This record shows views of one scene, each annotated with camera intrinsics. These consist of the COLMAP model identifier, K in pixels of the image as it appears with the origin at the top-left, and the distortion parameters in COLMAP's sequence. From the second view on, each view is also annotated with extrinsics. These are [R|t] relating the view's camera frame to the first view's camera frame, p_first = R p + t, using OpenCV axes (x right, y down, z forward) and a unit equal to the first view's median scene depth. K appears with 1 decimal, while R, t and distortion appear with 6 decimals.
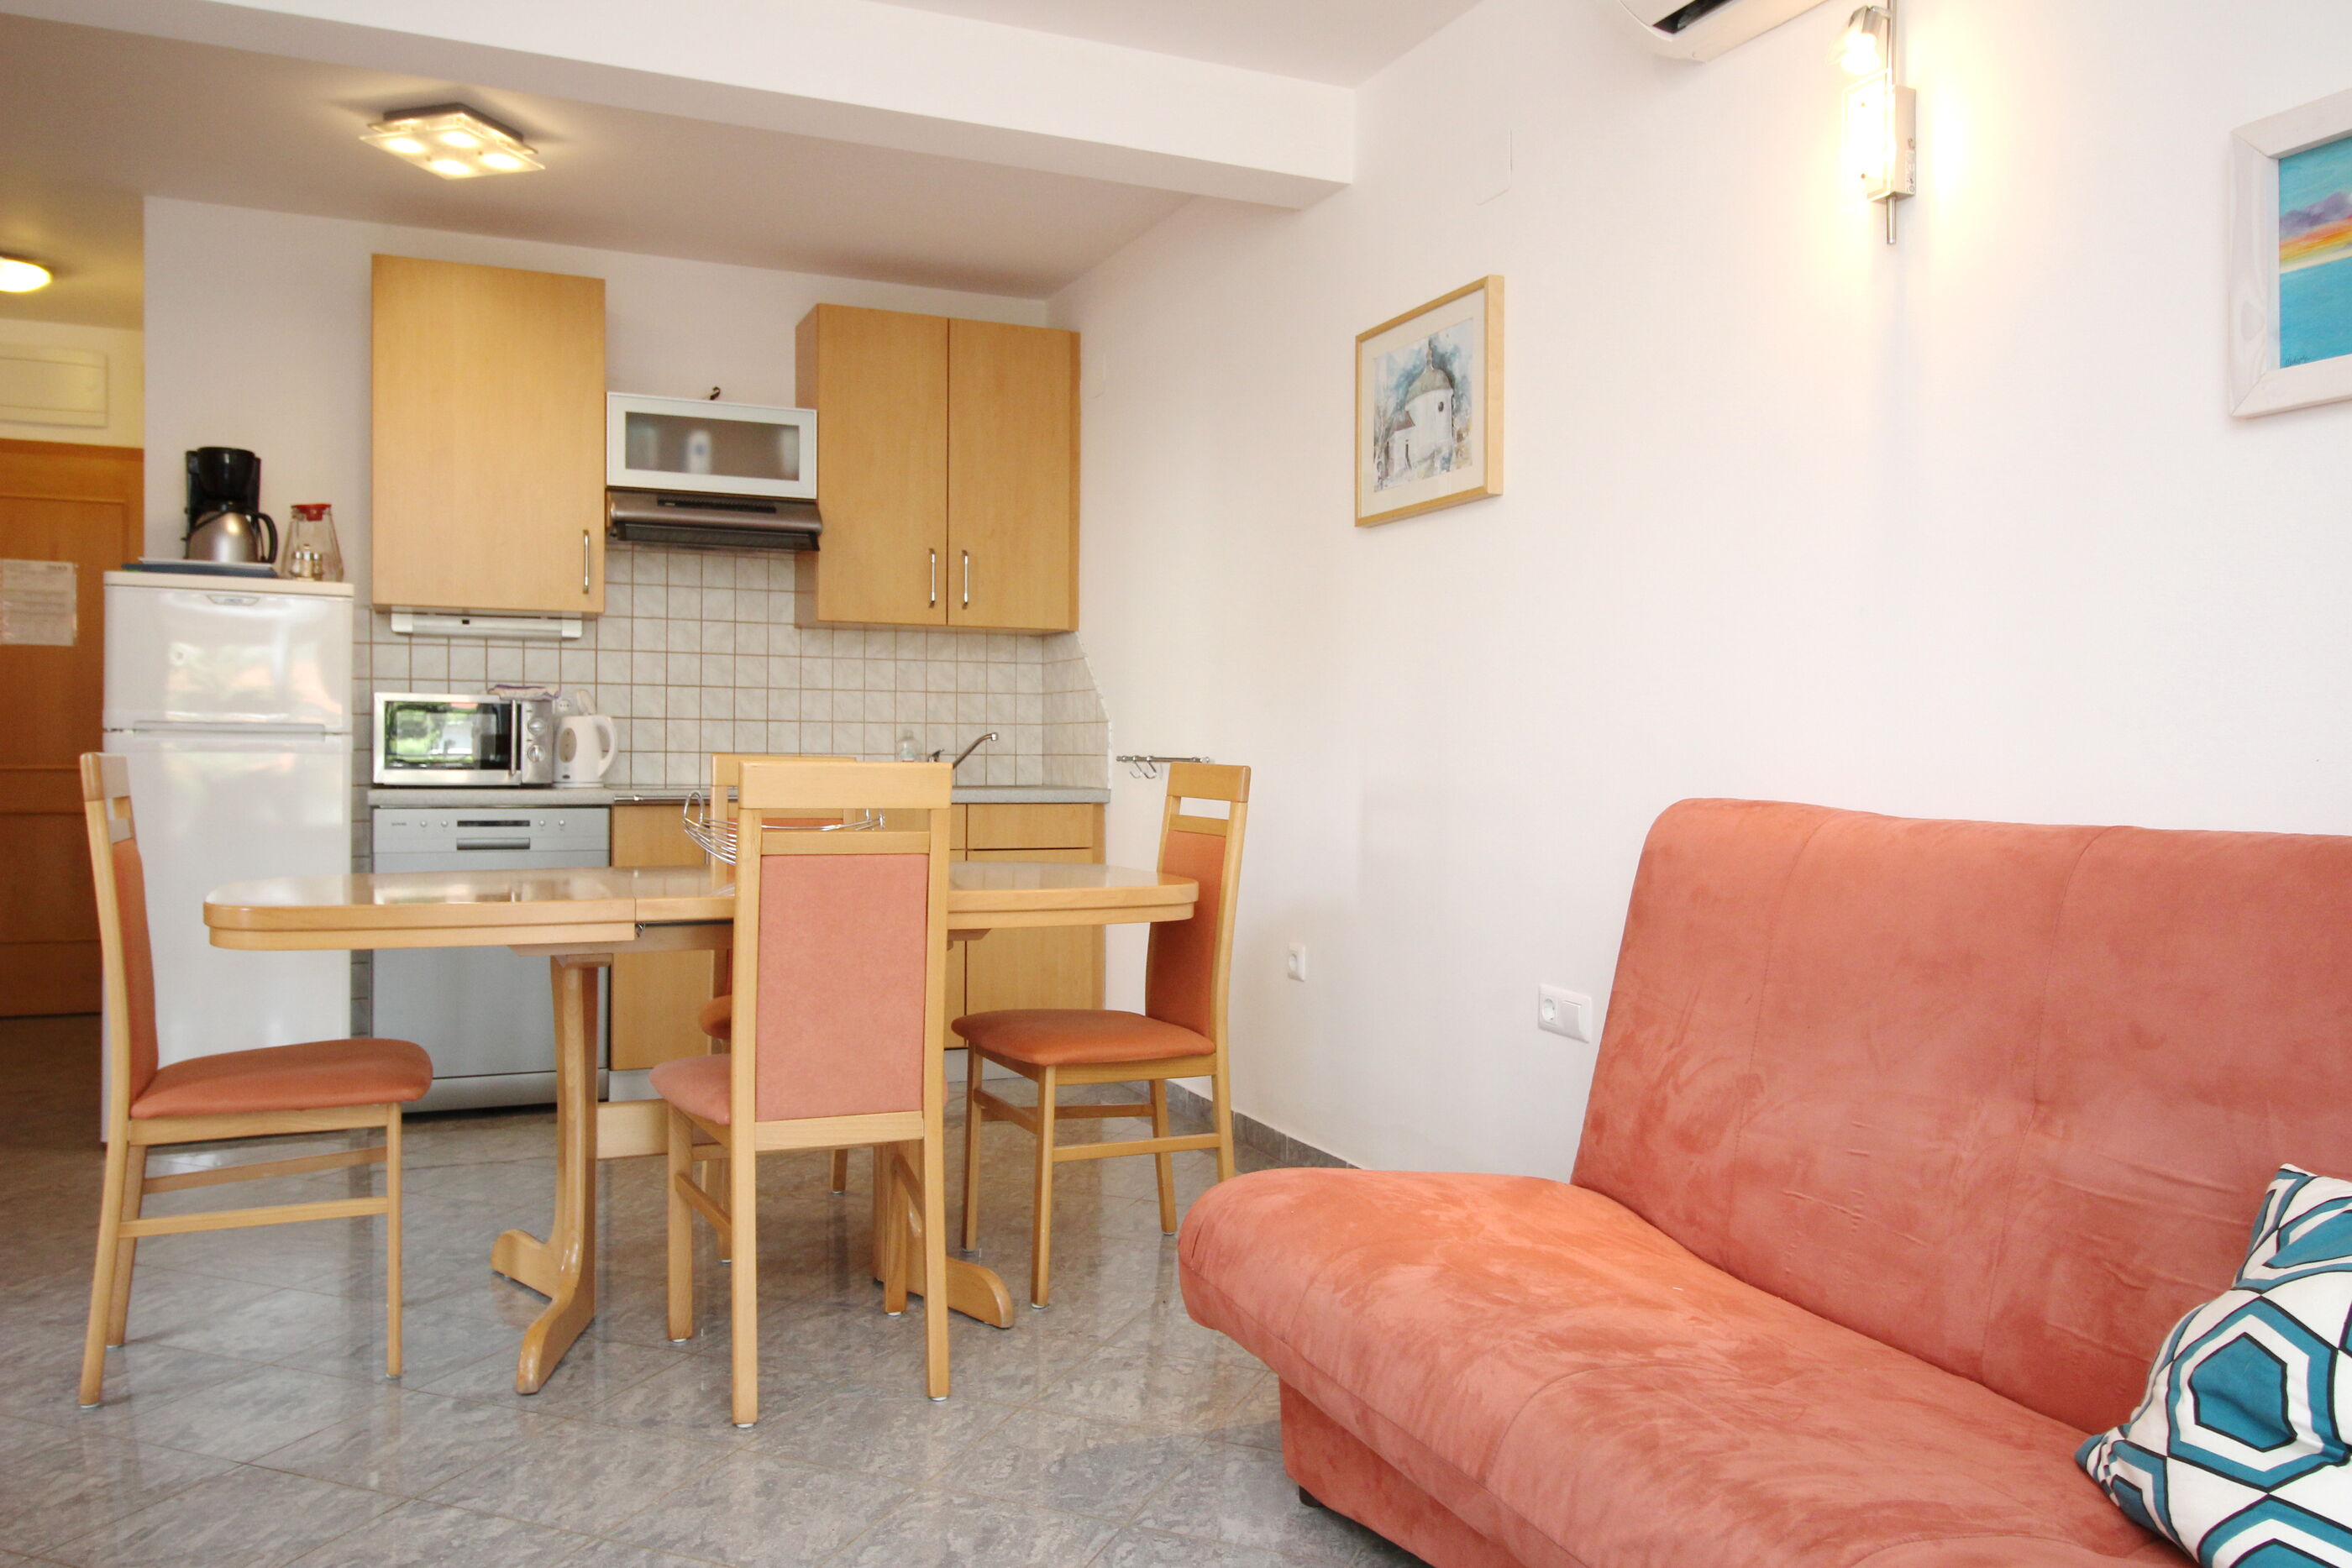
lens RADIAL K [[1617.1, 0, 982.0], [0, 1617.1, 887.6], [0, 0, 1]] dist [-0.002359, -0.001202]
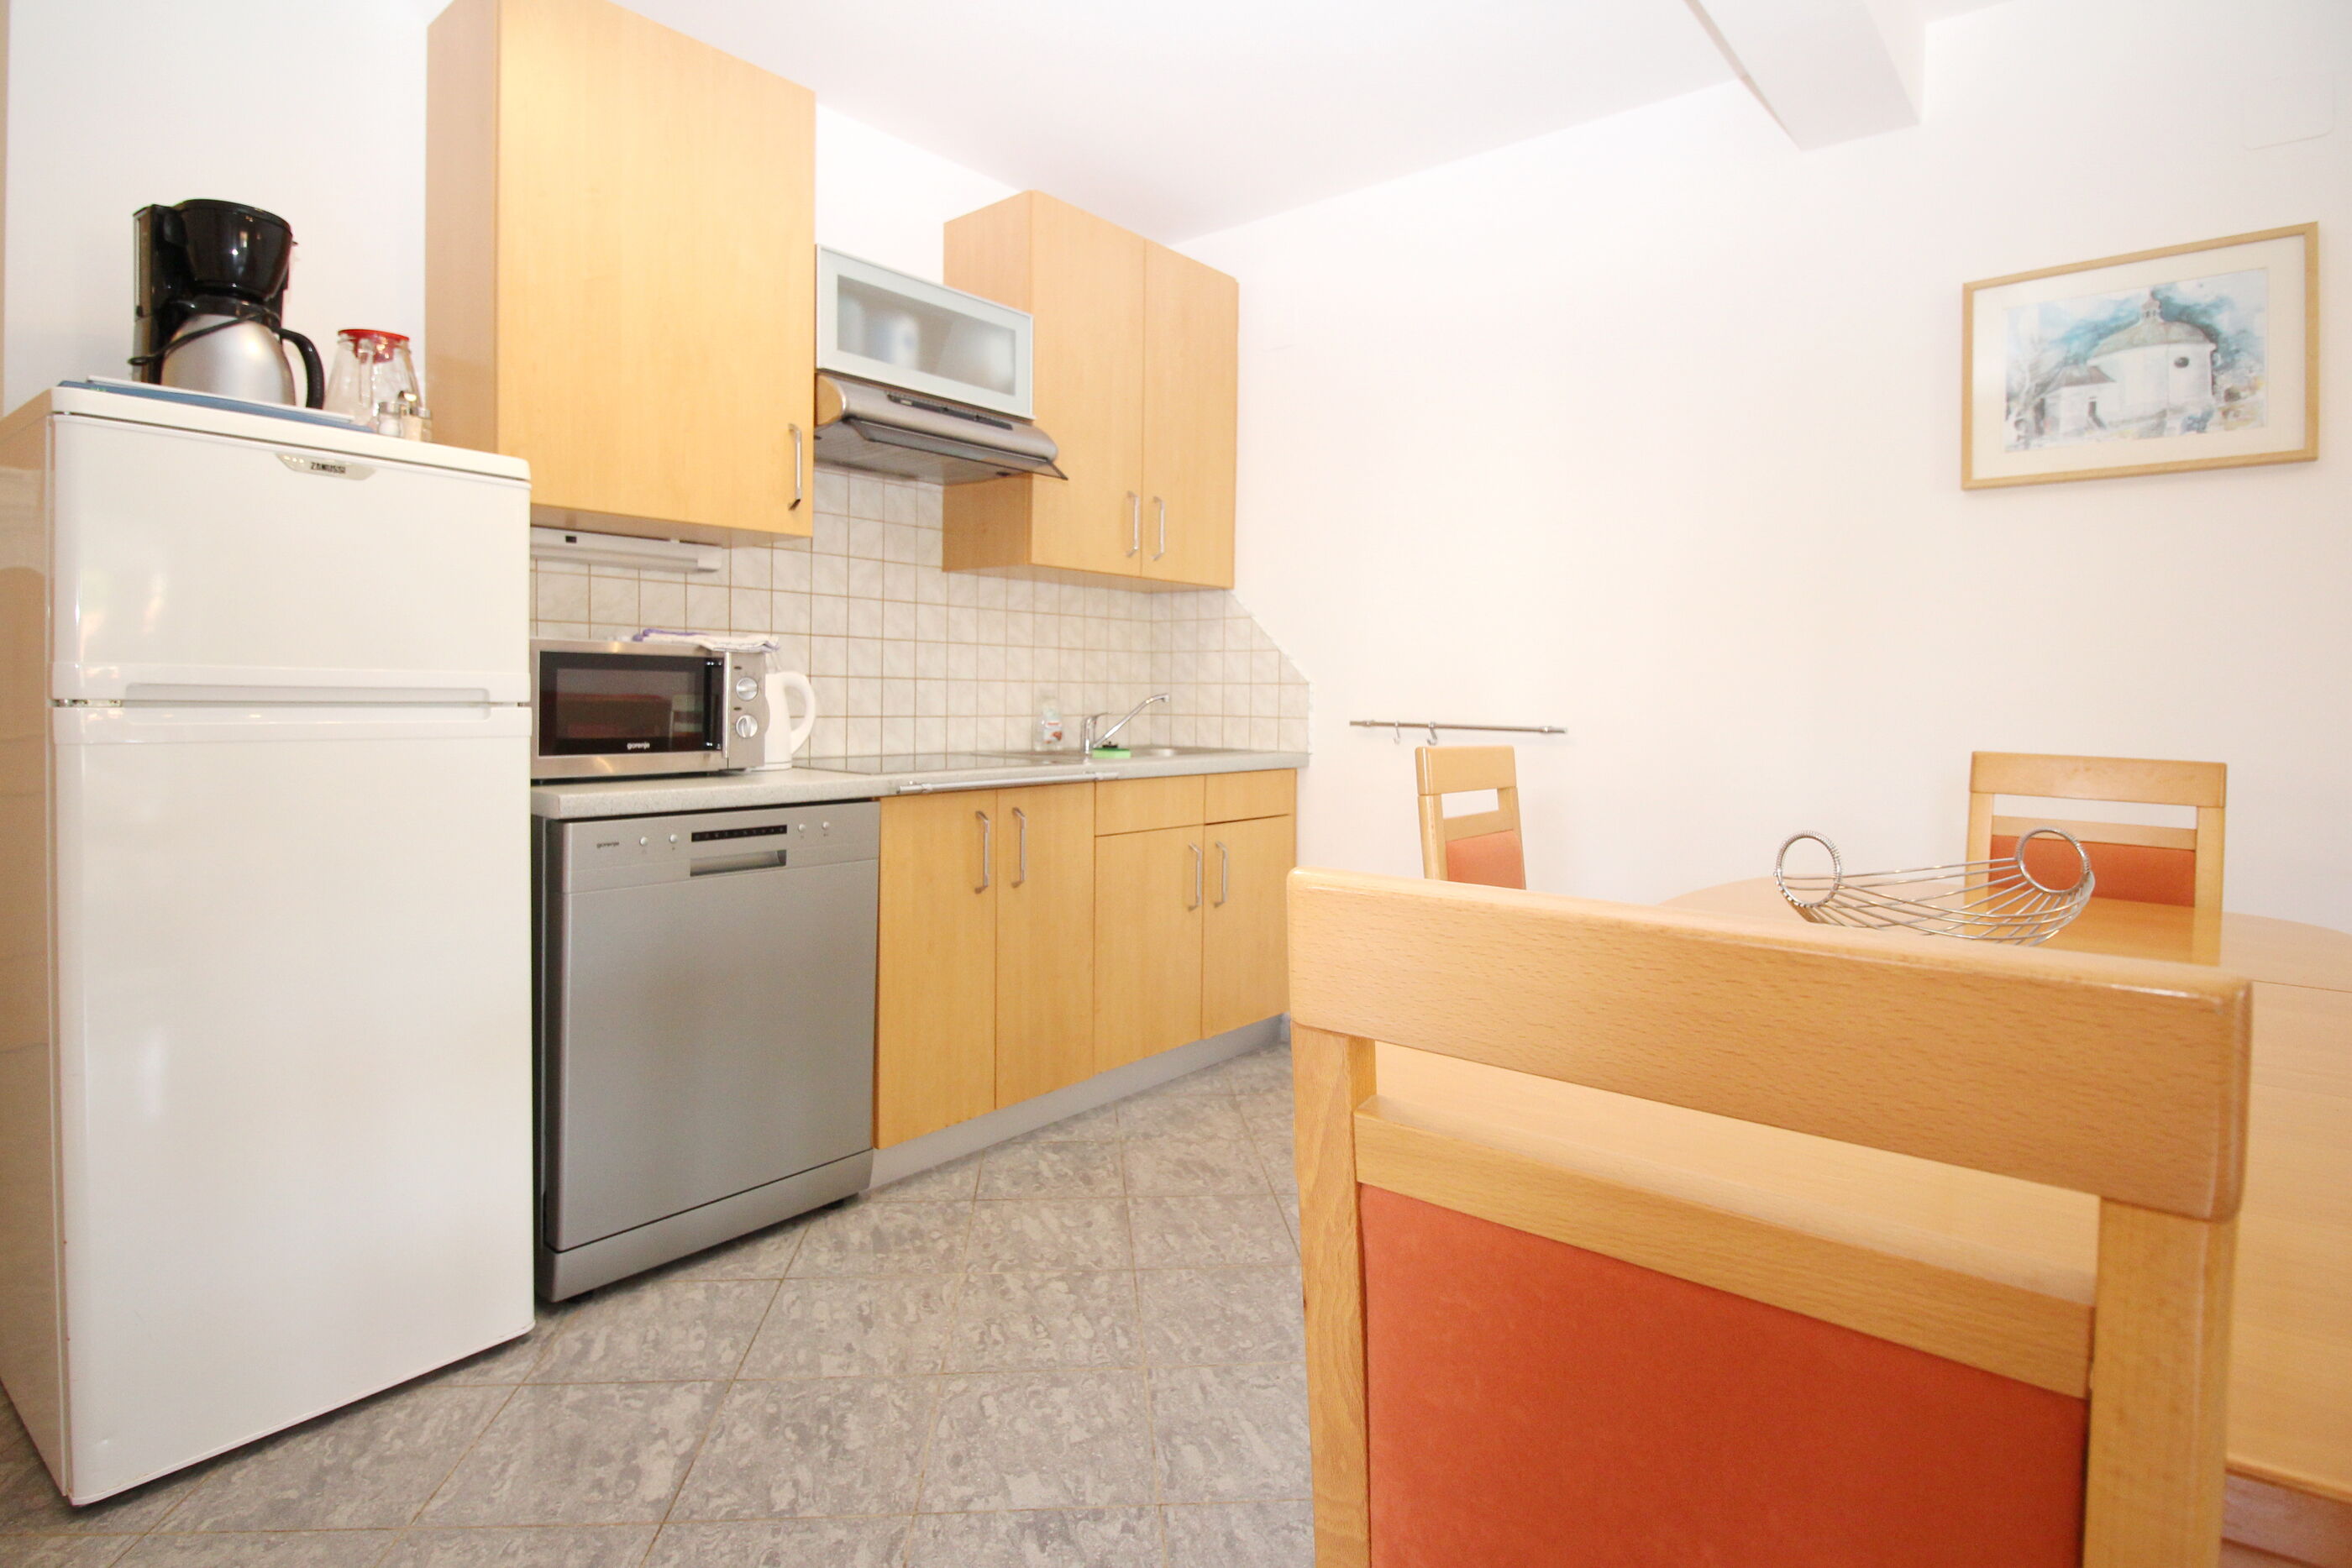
lens RADIAL K [[1118.8, 0, 1111.4], [0, 1118.8, 778.3], [0, 0, 1]] dist [-0.015609, -0.005813]
pose [[0.882631, -0.034405, 0.468806, -0.706300], [0.035834, 0.999340, 0.005875, -0.111570], [-0.468699, 0.011614, 0.883282, 0.949525]]
